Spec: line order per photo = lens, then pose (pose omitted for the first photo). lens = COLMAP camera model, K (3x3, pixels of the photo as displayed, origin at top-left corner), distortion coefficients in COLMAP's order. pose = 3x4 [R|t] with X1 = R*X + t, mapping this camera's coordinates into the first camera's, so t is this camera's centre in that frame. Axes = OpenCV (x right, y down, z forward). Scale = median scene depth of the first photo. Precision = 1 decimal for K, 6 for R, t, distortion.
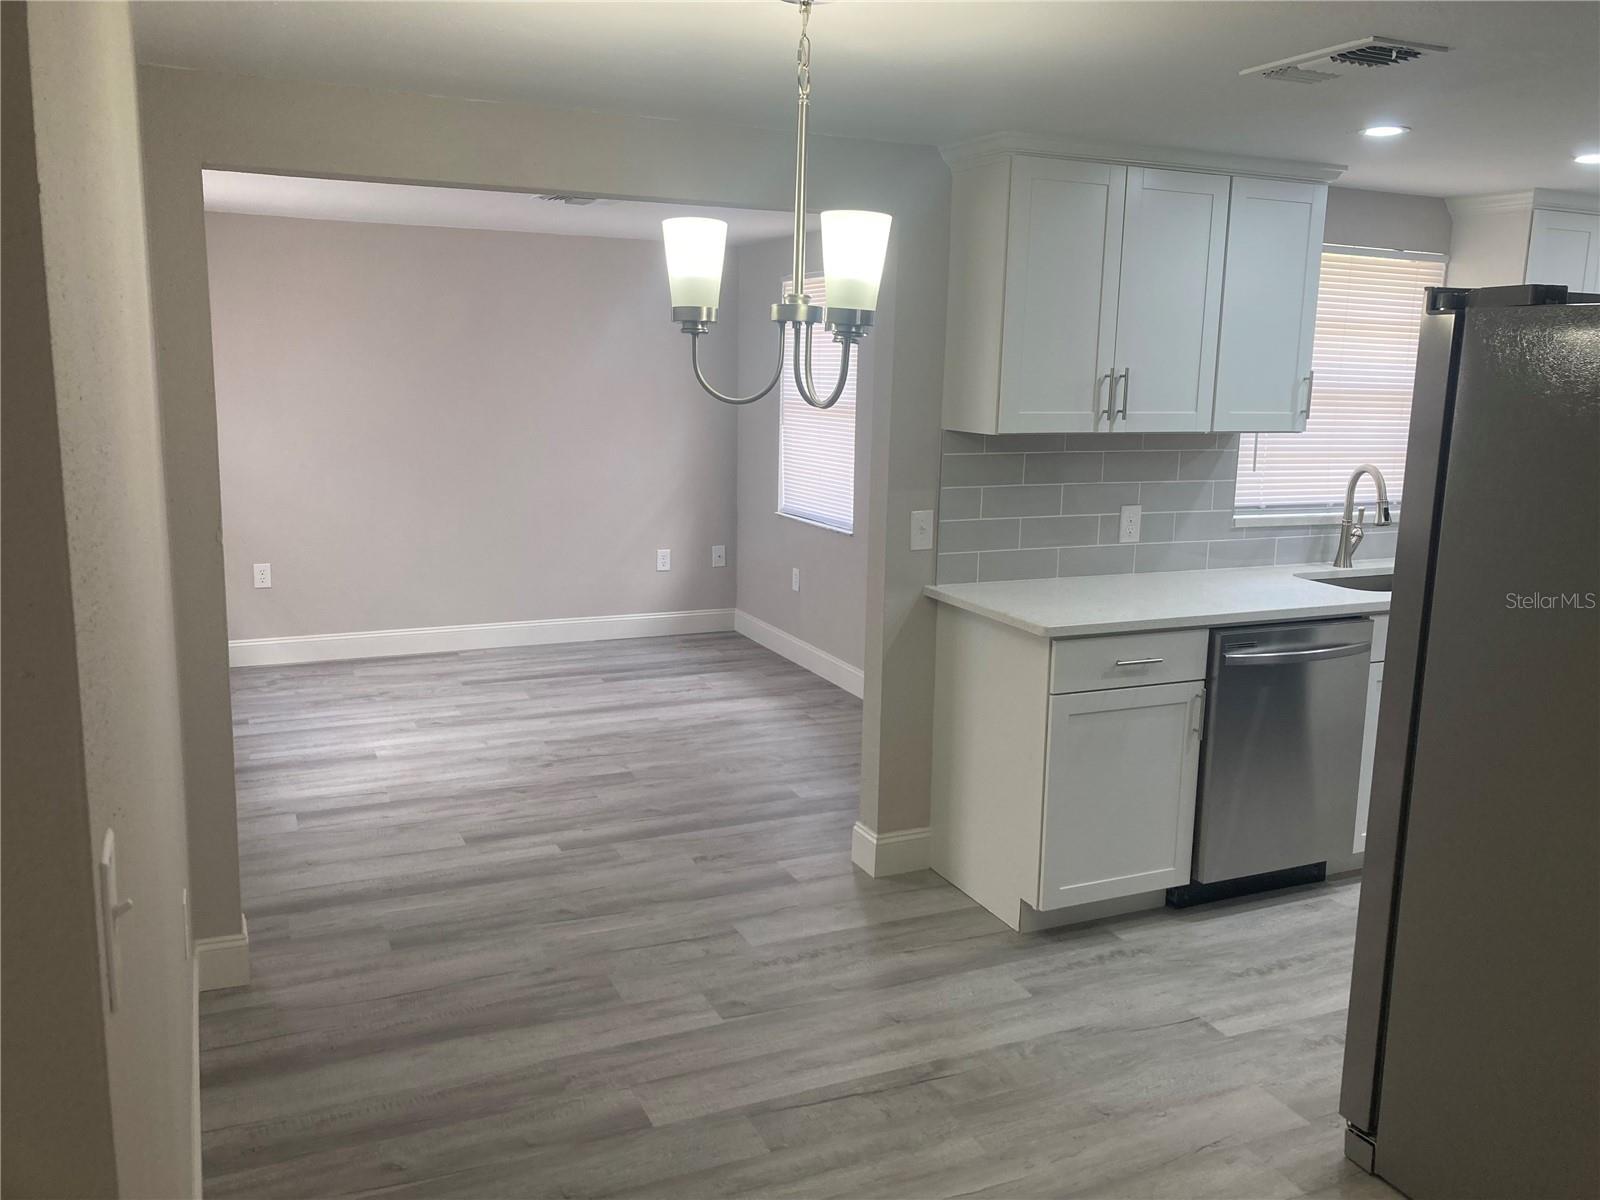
lens RADIAL K [[1317.3, 0, 803.1], [0, 1317.3, 589.8], [0, 0, 1]] dist [0.034137, -0.038209]
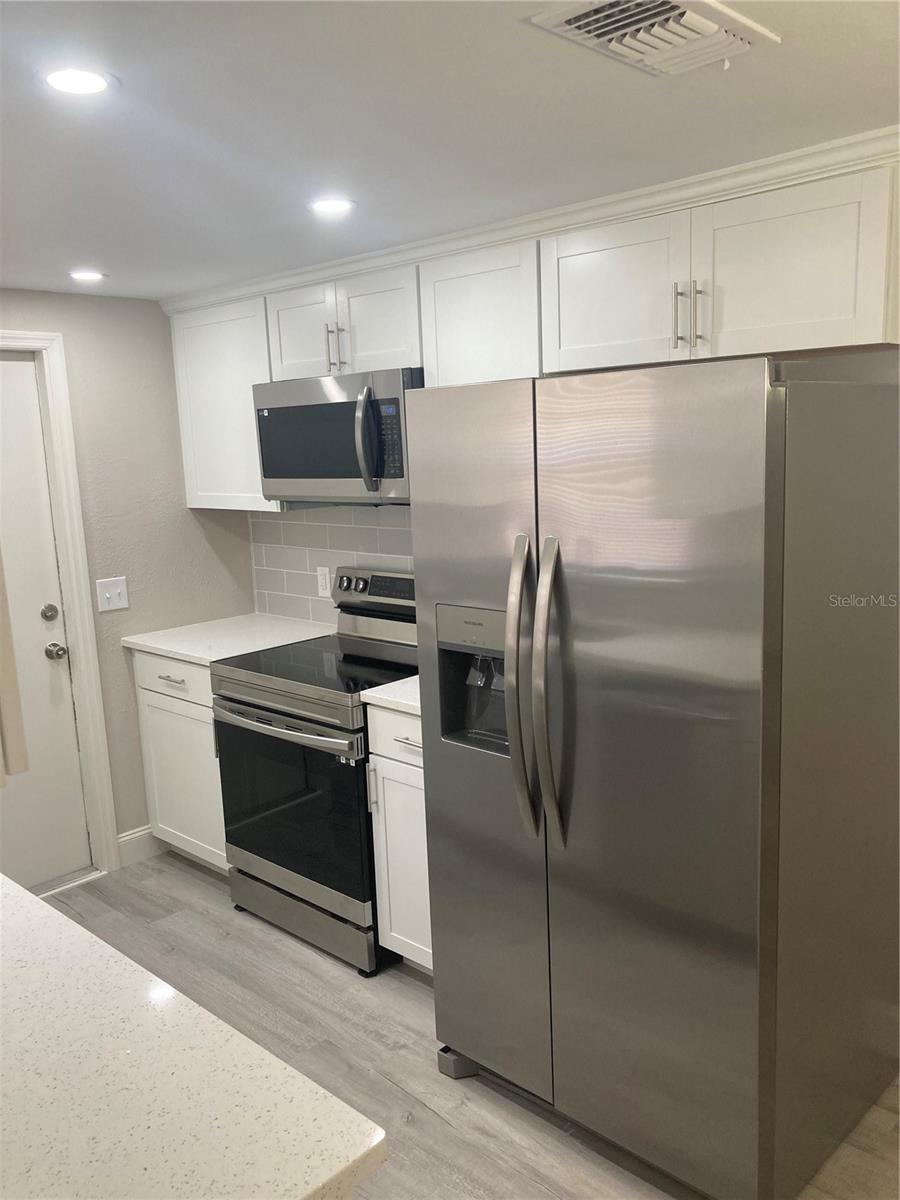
lens RADIAL K [[988.0, 0, 453.3], [0, 988.0, 613.3], [0, 0, 1]] dist [0.034137, -0.038209]
pose [[-0.376448, -0.171389, 0.910447, -0.066700], [0.197379, 0.945339, 0.259569, -0.176001], [-0.905168, 0.277417, -0.322042, 0.921275]]
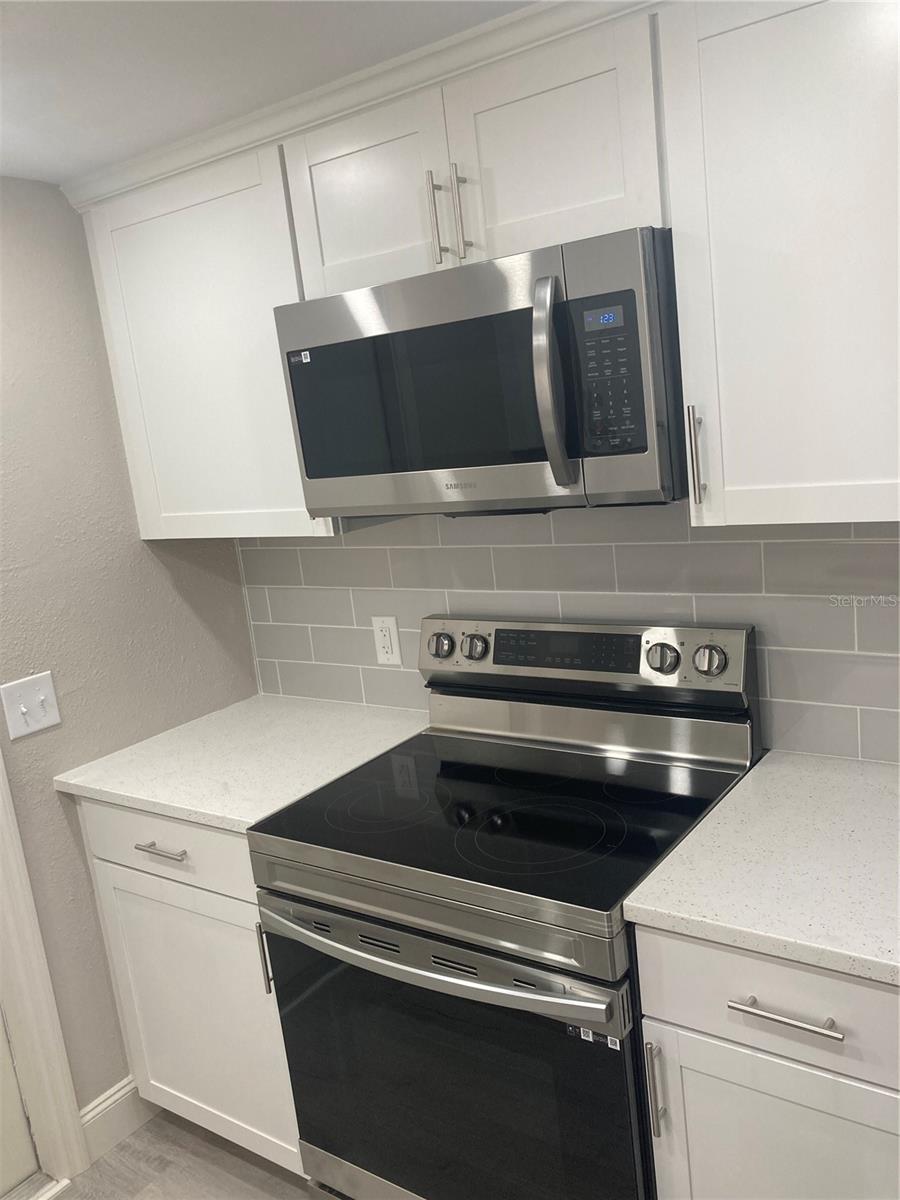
lens RADIAL K [[1002.2, 0, 450.0], [0, 1002.2, 600.0], [0, 0, 1]] dist [0.008690, 0.004337]
pose [[-0.497642, -0.132682, 0.857174, 0.359511], [0.258349, 0.920705, 0.292503, -0.164673], [-0.828015, 0.367012, -0.423903, 0.927801]]
